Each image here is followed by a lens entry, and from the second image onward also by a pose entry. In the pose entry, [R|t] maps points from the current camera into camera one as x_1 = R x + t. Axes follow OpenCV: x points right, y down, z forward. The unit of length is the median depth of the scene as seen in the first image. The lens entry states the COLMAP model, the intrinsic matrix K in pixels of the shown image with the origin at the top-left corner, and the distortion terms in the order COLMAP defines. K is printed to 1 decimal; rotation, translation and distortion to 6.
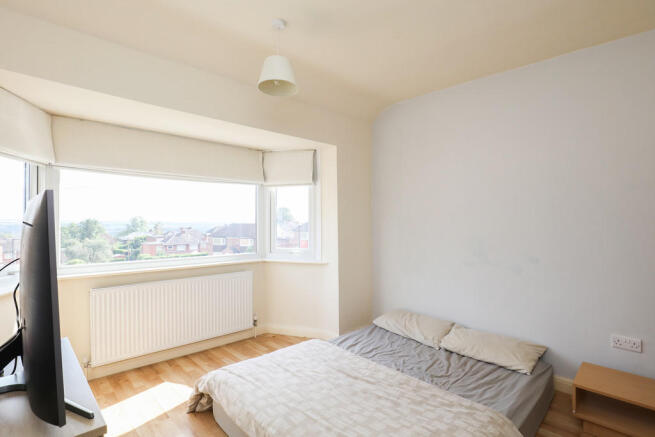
lens RADIAL K [[321.5, 0, 328.1], [0, 321.5, 216.9], [0, 0, 1]] dist [-0.017622, -0.000240]
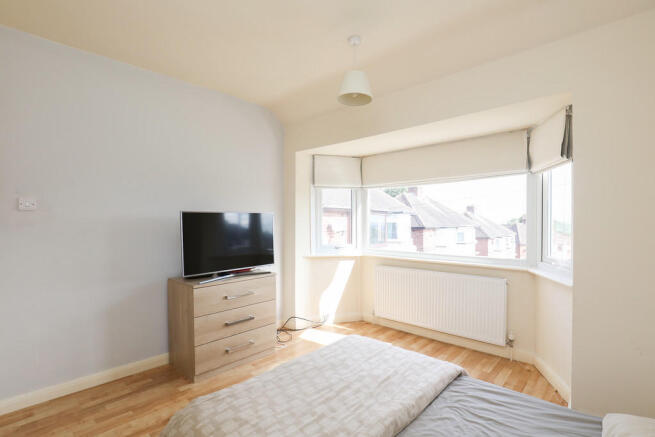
lens RADIAL K [[321.5, 0, 328.3], [0, 321.5, 223.9], [0, 0, 1]] dist [-0.017622, -0.000240]
pose [[0.061334, 0.003049, -0.998113, 0.675566], [0.009846, 0.999945, 0.003659, 0.020896], [0.998069, -0.010051, 0.061301, 0.587087]]
